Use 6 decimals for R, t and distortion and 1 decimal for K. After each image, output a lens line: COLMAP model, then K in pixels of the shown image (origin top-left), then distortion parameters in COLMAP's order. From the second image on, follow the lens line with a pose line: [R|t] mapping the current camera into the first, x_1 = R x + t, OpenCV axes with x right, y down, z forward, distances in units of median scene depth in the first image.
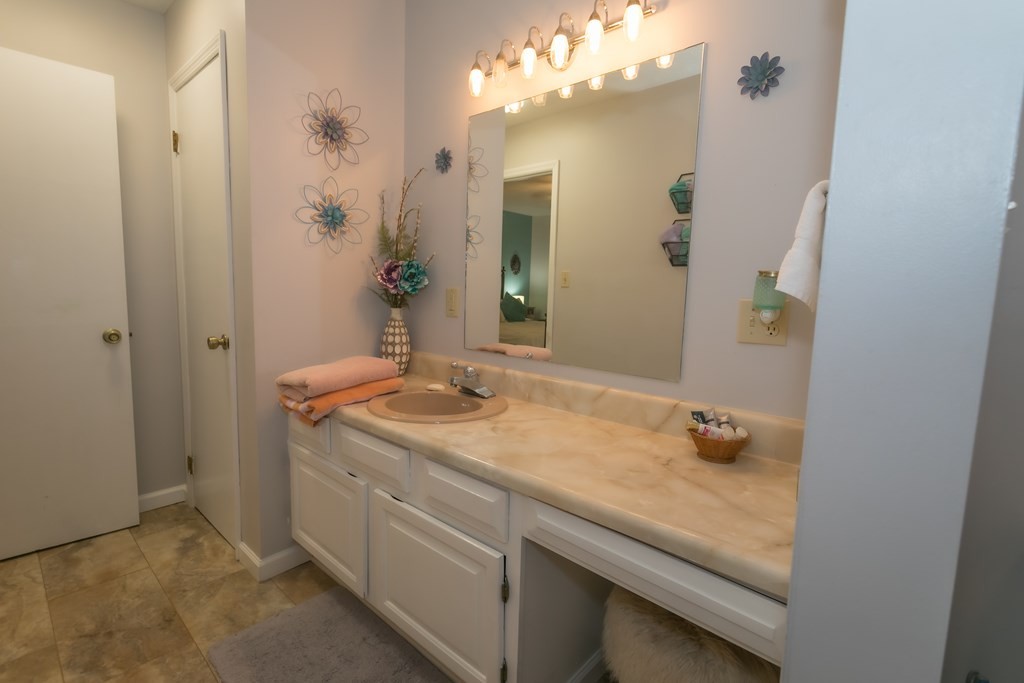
lens RADIAL K [[491.7, 0, 512.0], [0, 491.7, 341.5], [0, 0, 1]] dist [0.002069, 0.000224]
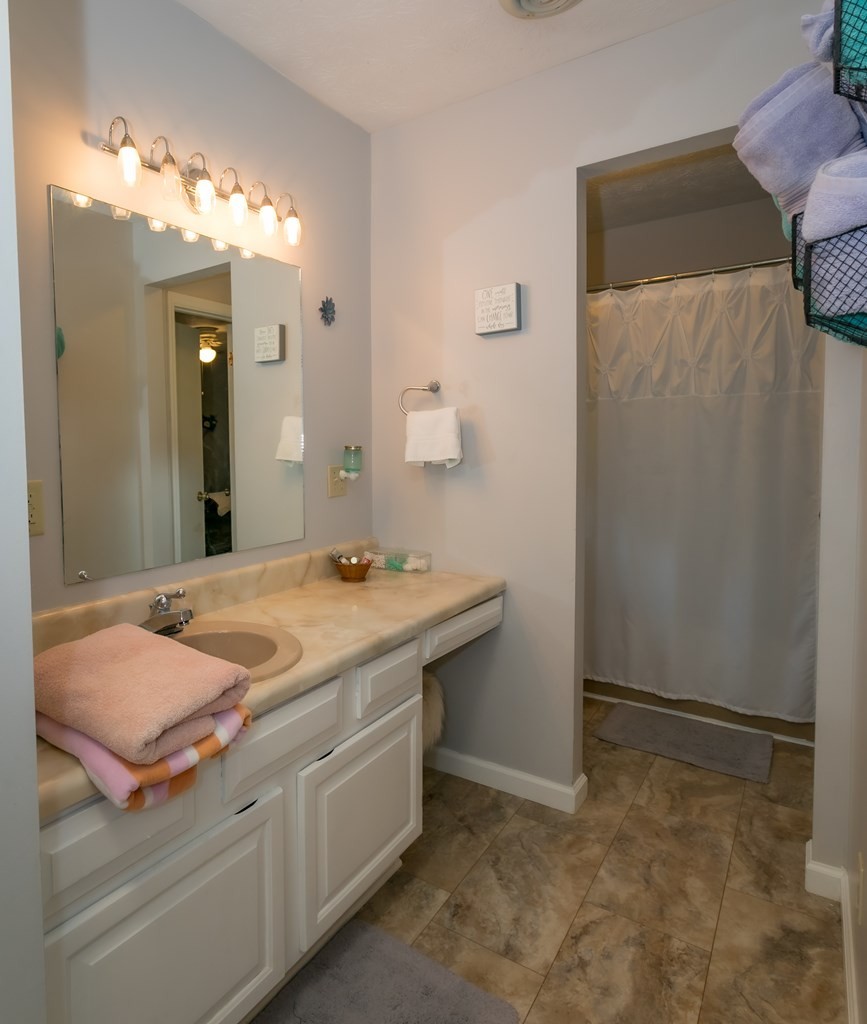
lens RADIAL K [[569.1, 0, 432.1], [0, 569.1, 471.0], [0, 0, 1]] dist [-0.002349, -0.000475]
pose [[-0.172728, -0.066244, 0.982739, -1.070322], [0.112413, 0.989891, 0.086484, -0.165376], [-0.978534, 0.125411, -0.163535, 0.911500]]
